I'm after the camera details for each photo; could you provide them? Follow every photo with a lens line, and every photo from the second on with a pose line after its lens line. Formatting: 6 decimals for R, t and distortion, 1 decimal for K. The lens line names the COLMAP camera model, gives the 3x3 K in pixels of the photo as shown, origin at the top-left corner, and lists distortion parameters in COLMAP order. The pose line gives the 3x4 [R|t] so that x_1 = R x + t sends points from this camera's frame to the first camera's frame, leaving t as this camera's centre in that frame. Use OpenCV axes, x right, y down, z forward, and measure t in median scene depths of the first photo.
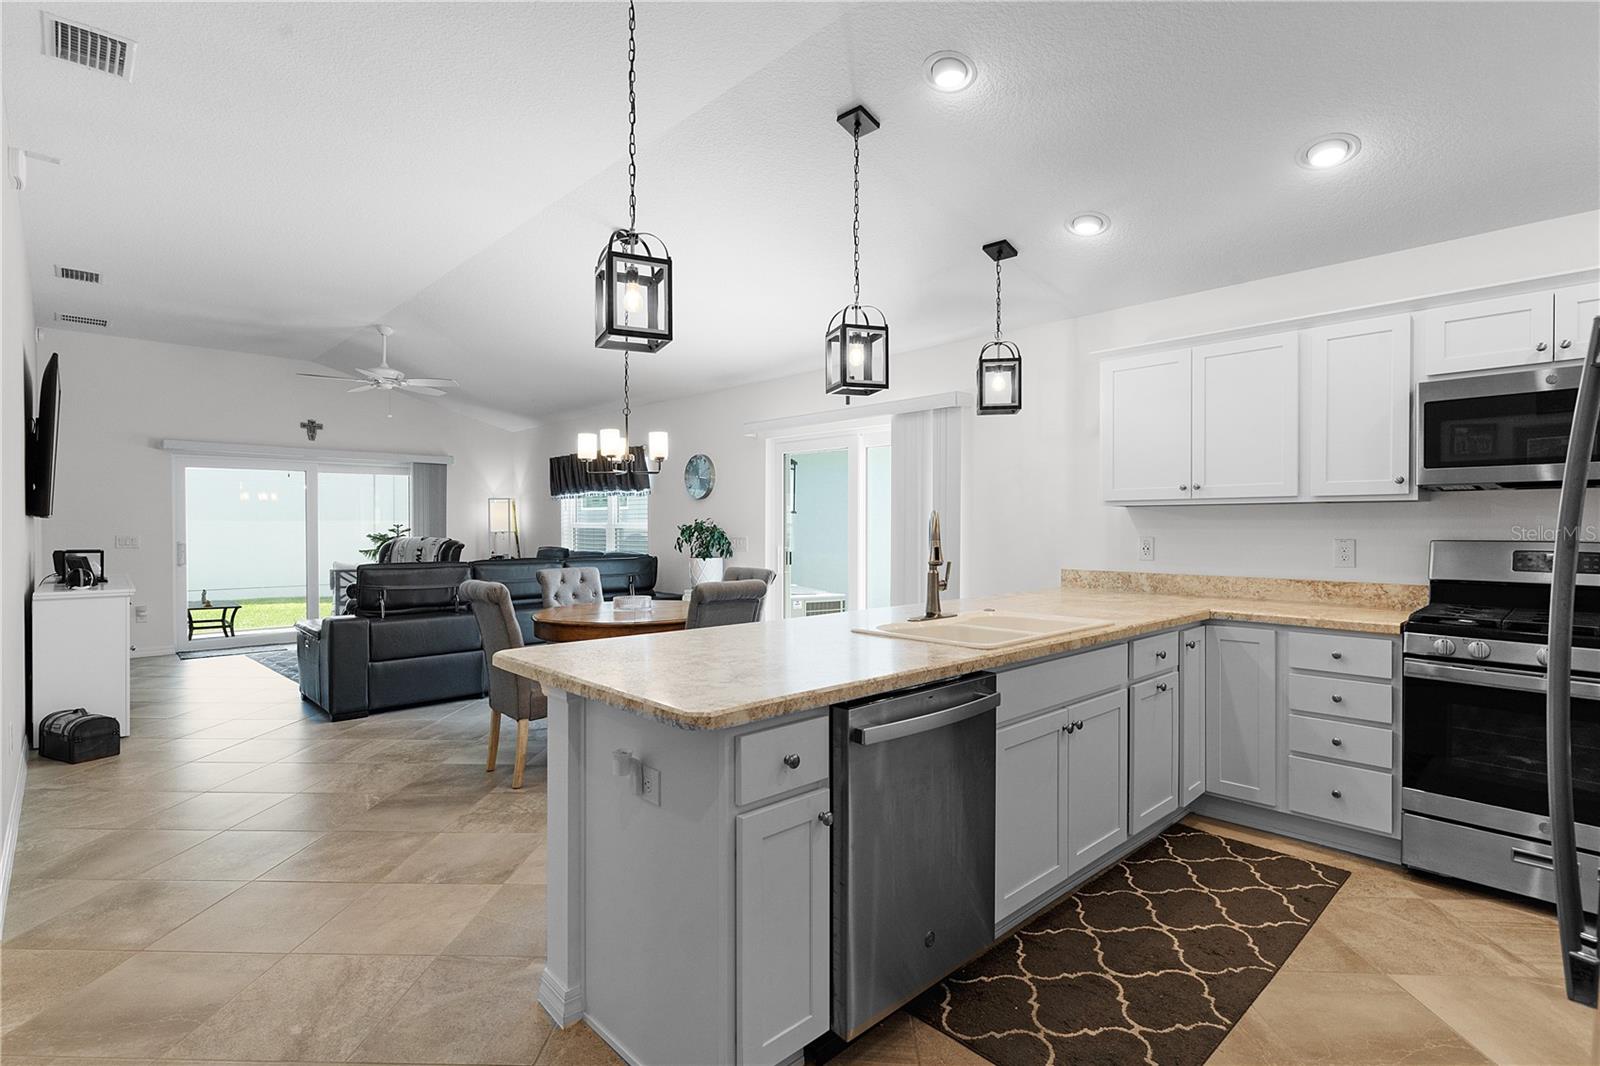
lens RADIAL K [[777.0, 0, 798.6], [0, 777.0, 530.8], [0, 0, 1]] dist [0.003564, -0.001017]
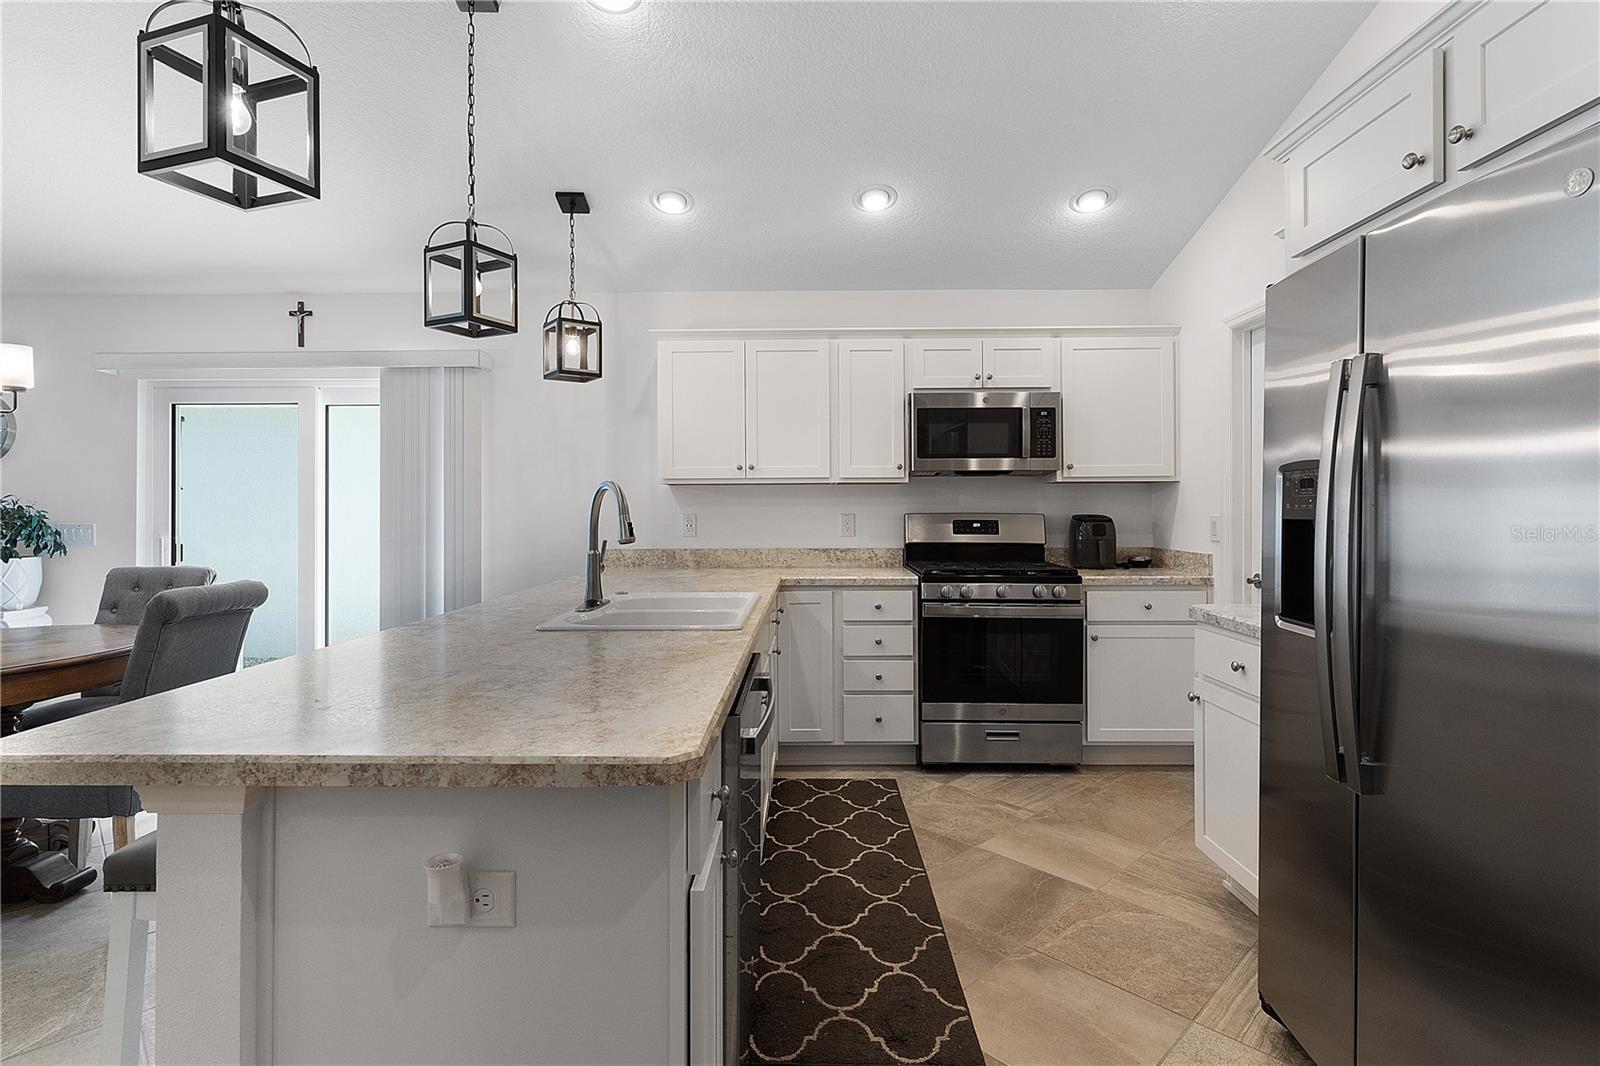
lens RADIAL K [[777.0, 0, 805.5], [0, 777.0, 504.5], [0, 0, 1]] dist [0.003564, -0.001017]
pose [[0.694526, 0.001957, 0.719465, -0.270076], [0.009429, 0.999886, -0.011822, 0.011569], [-0.719406, 0.014994, 0.694428, 0.219893]]
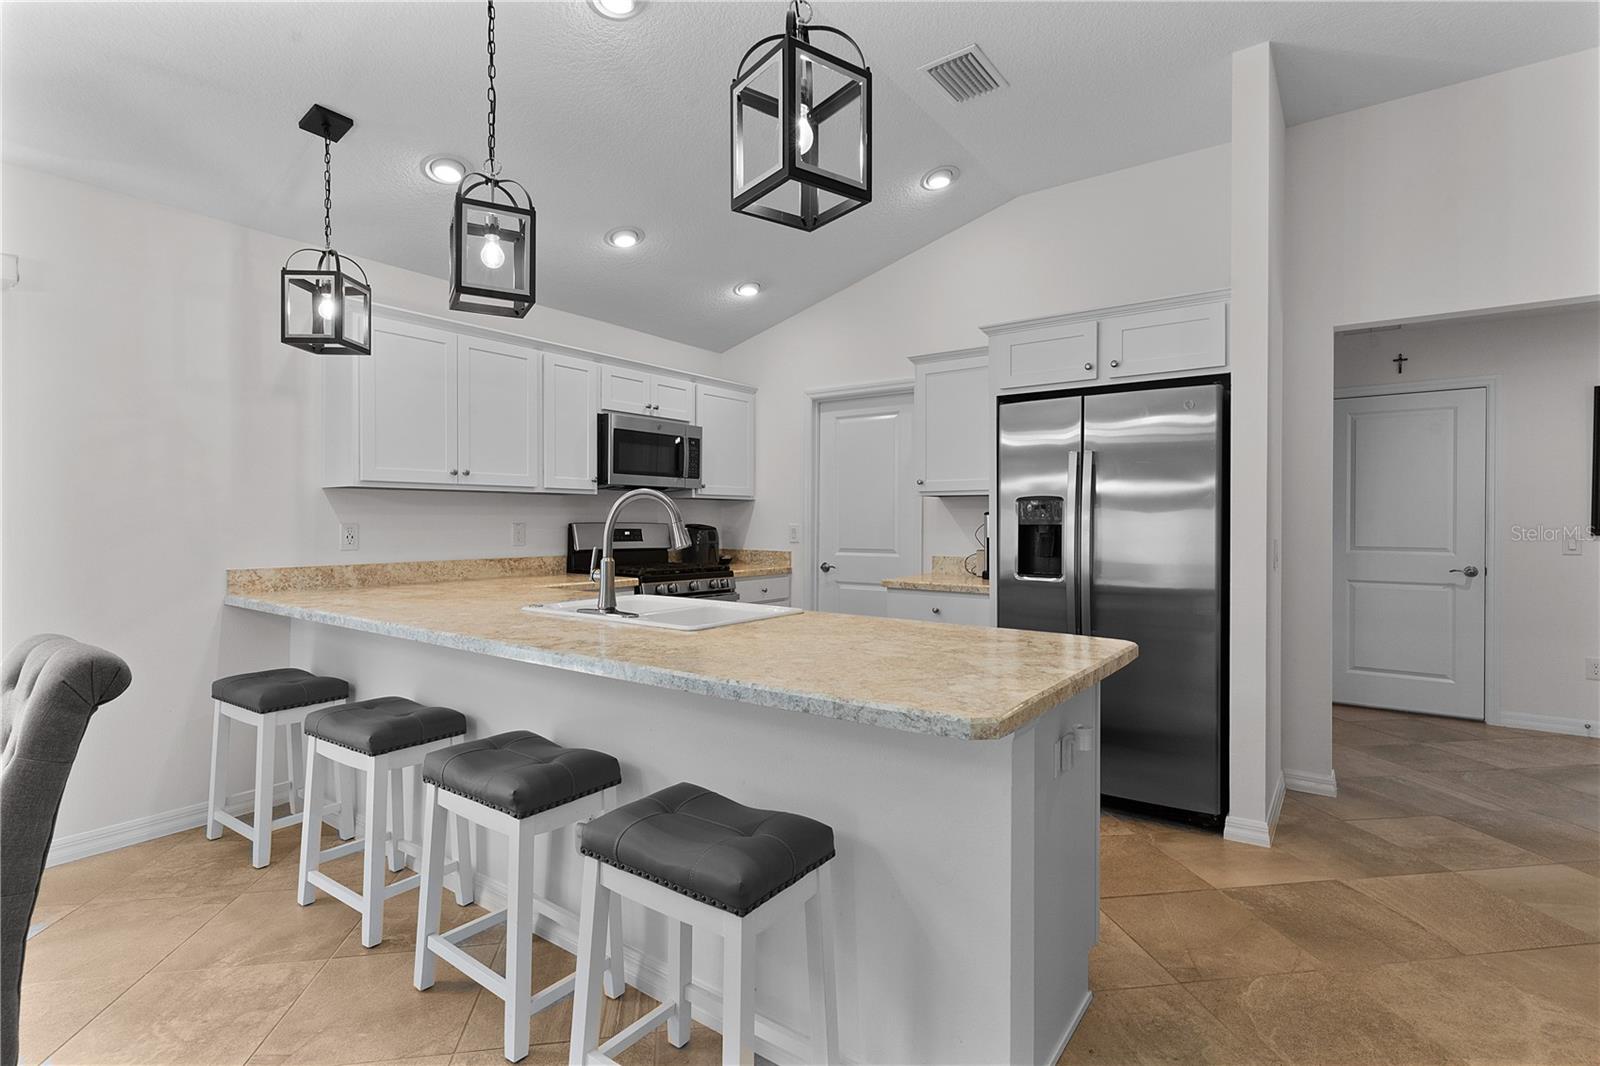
lens RADIAL K [[777.0, 0, 790.9], [0, 777.0, 528.7], [0, 0, 1]] dist [0.003564, -0.001017]
pose [[-0.177843, -0.010092, 0.984007, -0.684712], [0.006137, 0.999917, 0.011365, 0.009439], [-0.984040, 0.008060, -0.177767, 0.917681]]
